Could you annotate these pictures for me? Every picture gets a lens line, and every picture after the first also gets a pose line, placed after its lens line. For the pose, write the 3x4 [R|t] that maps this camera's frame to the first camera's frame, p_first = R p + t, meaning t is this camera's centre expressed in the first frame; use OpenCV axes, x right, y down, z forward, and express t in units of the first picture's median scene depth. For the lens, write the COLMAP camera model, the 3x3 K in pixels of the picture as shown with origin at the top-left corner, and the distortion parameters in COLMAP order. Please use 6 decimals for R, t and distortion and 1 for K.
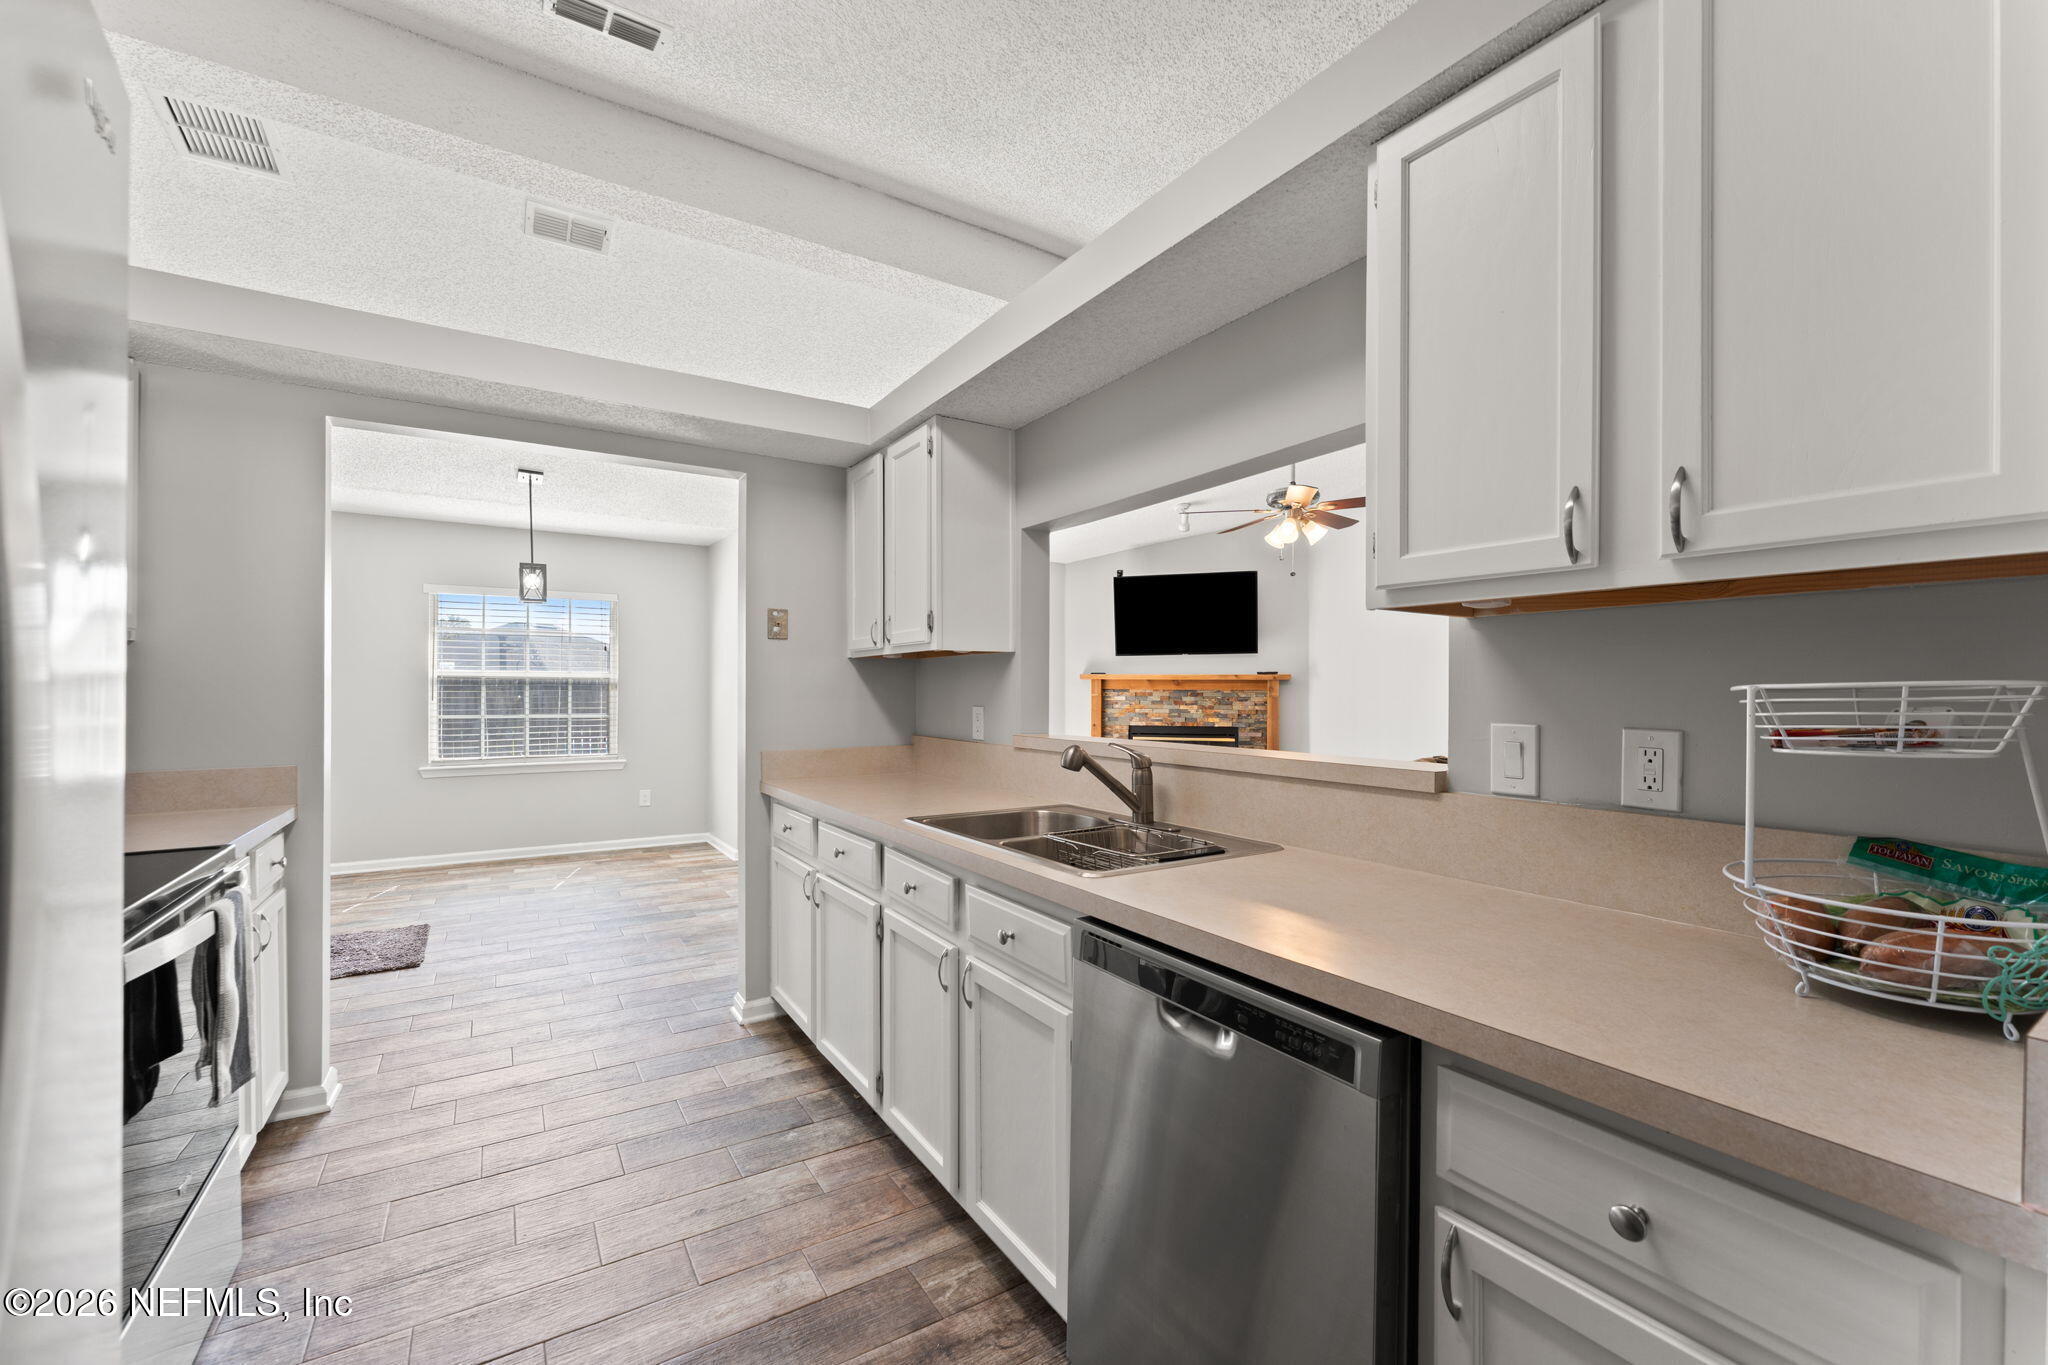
lens RADIAL K [[827.9, 0, 1019.5], [0, 827.9, 688.4], [0, 0, 1]] dist [-0.000323, -0.000262]
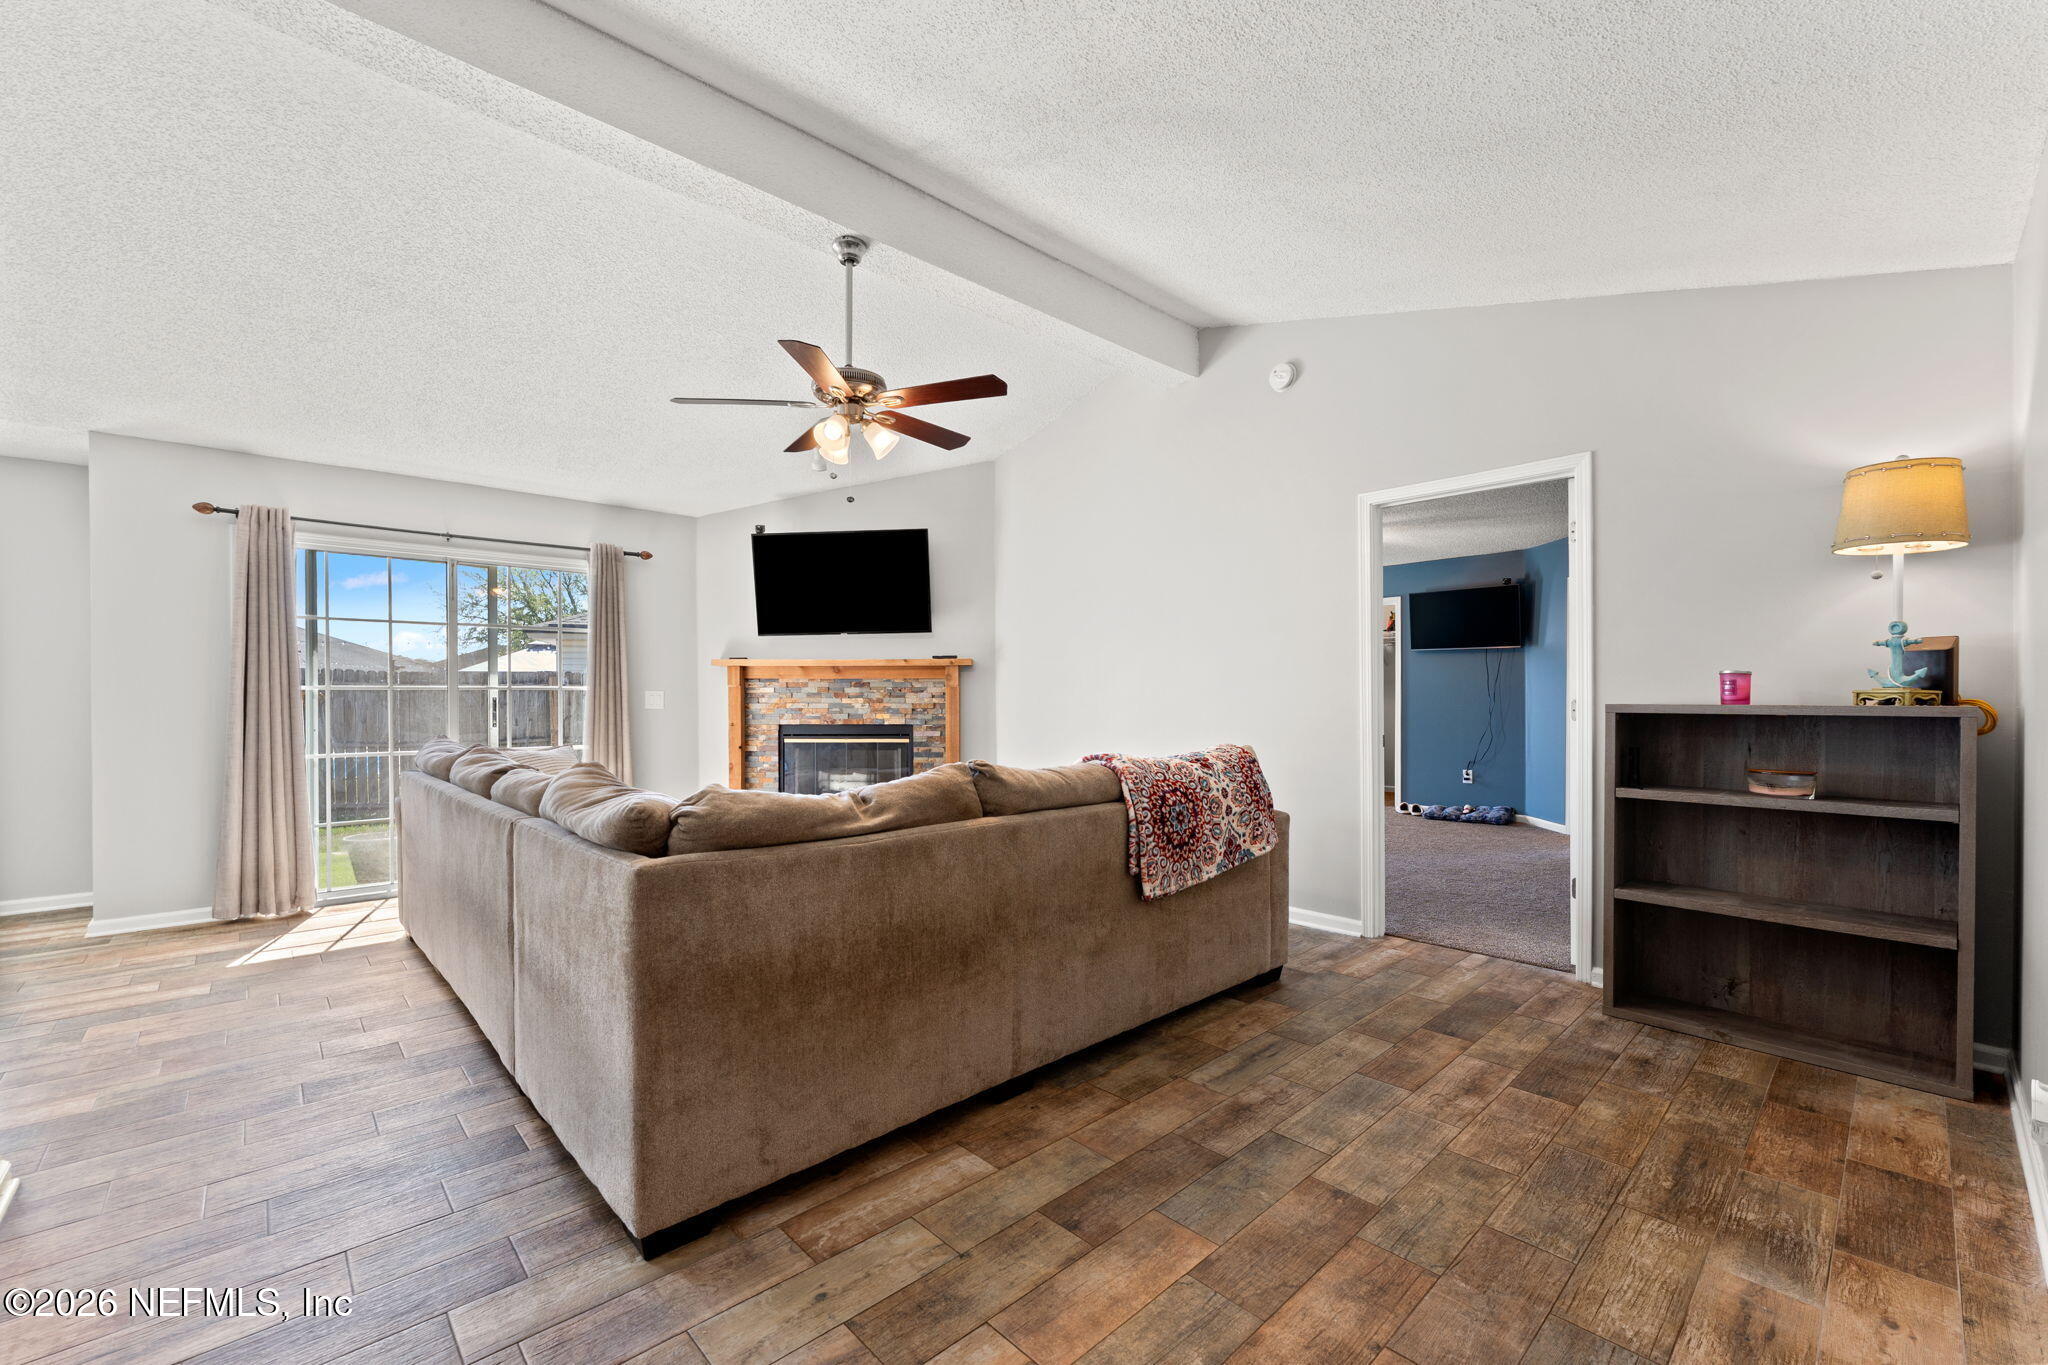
lens RADIAL K [[827.9, 0, 1018.1], [0, 827.9, 721.8], [0, 0, 1]] dist [-0.000323, -0.000262]
pose [[0.984098, -0.011438, 0.177258, 0.224386], [0.004967, 0.999306, 0.036906, 0.014679], [-0.177557, -0.035438, 0.983472, 0.188329]]
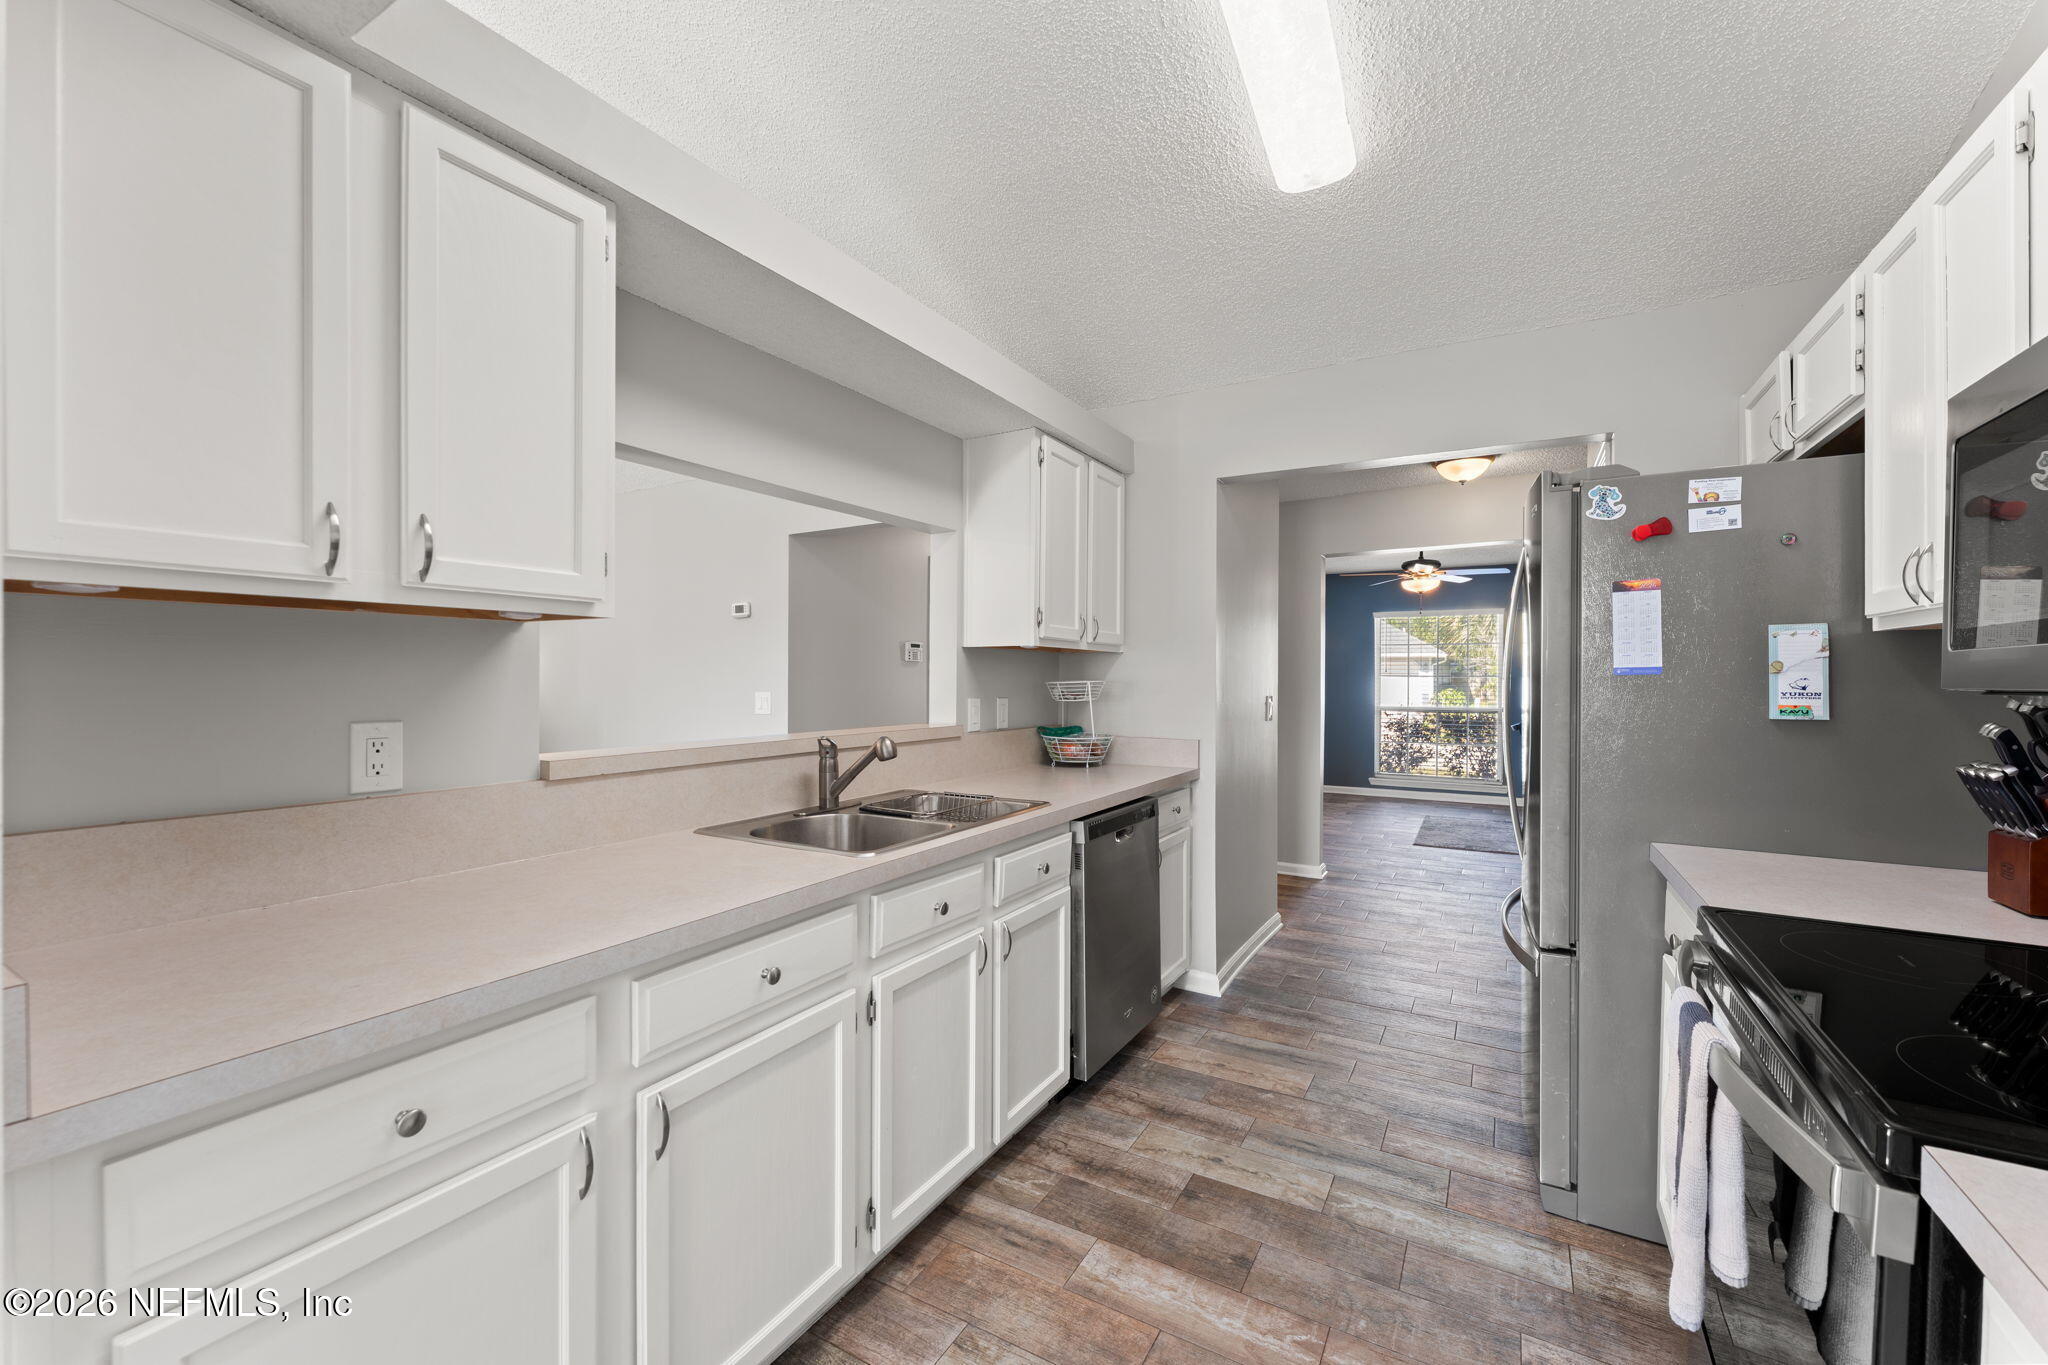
lens RADIAL K [[827.9, 0, 1008.6], [0, 827.9, 684.0], [0, 0, 1]] dist [-0.000323, -0.000262]
pose [[-0.444589, -0.007828, 0.895700, -0.268844], [-0.003670, 0.999969, 0.006917, -0.002103], [-0.895727, -0.000212, -0.444605, 0.370198]]
